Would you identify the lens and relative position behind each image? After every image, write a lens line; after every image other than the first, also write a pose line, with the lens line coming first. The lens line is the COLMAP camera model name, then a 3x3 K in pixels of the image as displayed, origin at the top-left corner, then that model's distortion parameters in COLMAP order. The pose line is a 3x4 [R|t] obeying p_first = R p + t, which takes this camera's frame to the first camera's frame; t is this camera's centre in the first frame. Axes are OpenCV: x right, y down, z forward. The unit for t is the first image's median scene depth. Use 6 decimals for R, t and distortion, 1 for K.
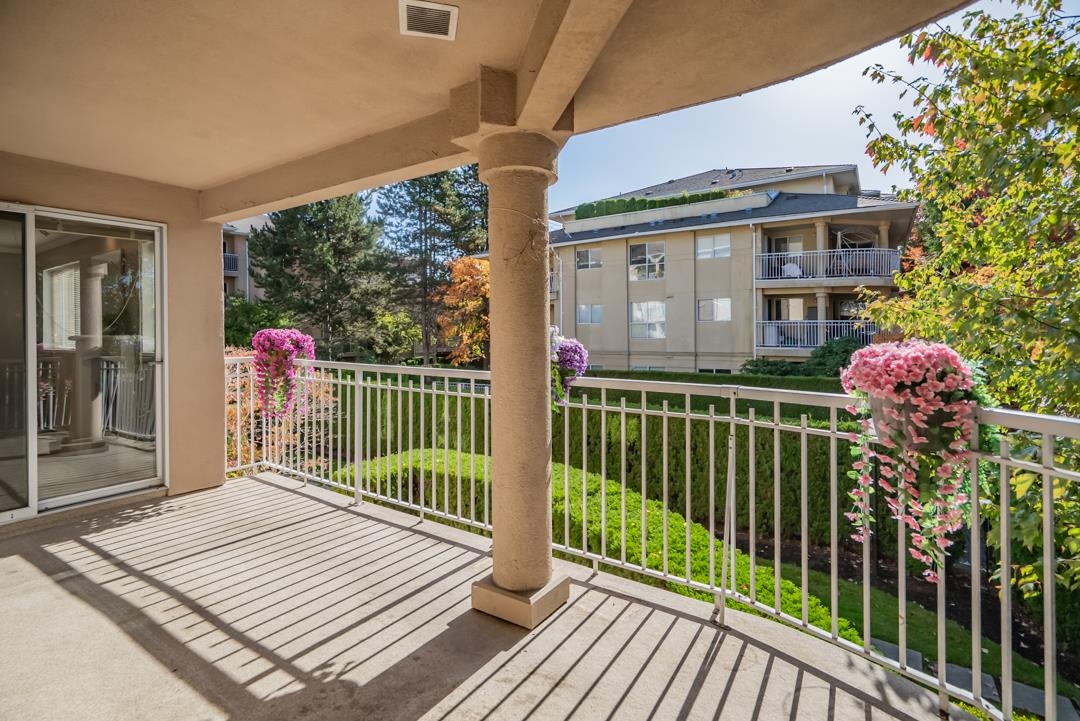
lens RADIAL K [[498.5, 0, 541.5], [0, 498.5, 344.3], [0, 0, 1]] dist [0.001748, -0.000053]
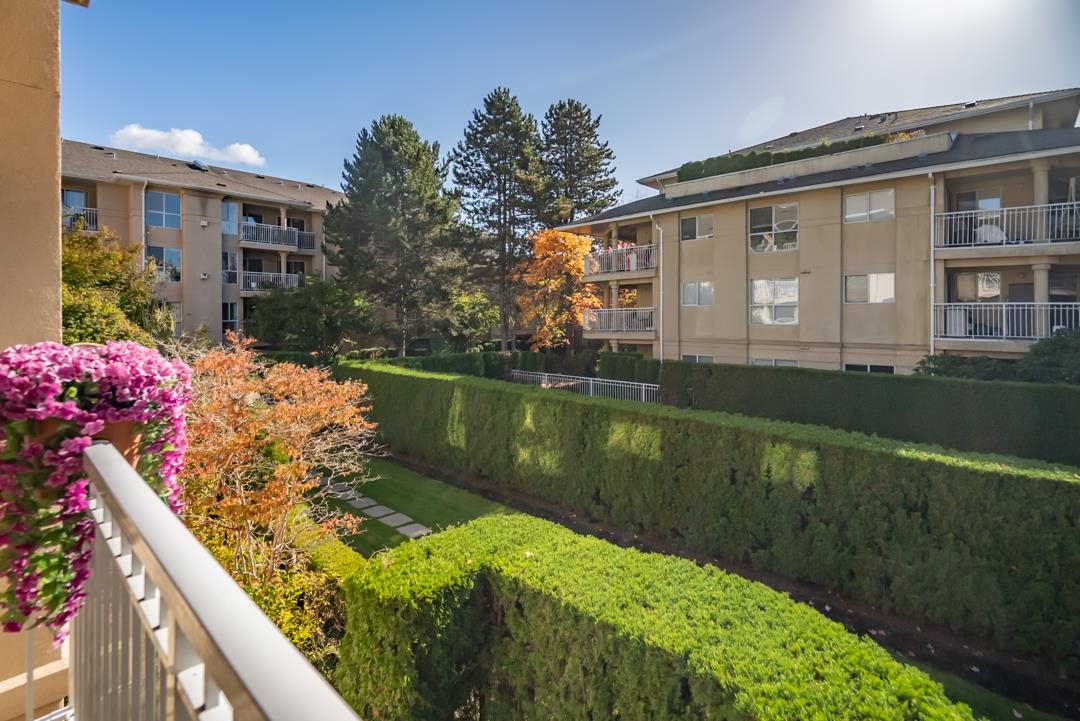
lens RADIAL K [[498.0, 0, 539.2], [0, 498.0, 327.9], [0, 0, 1]] dist [0.016174, 0.000328]
pose [[0.987930, 0.010588, -0.154538, -0.029206], [-0.009392, 0.999920, 0.008466, -0.007201], [0.154616, -0.006912, 0.987951, 0.116433]]
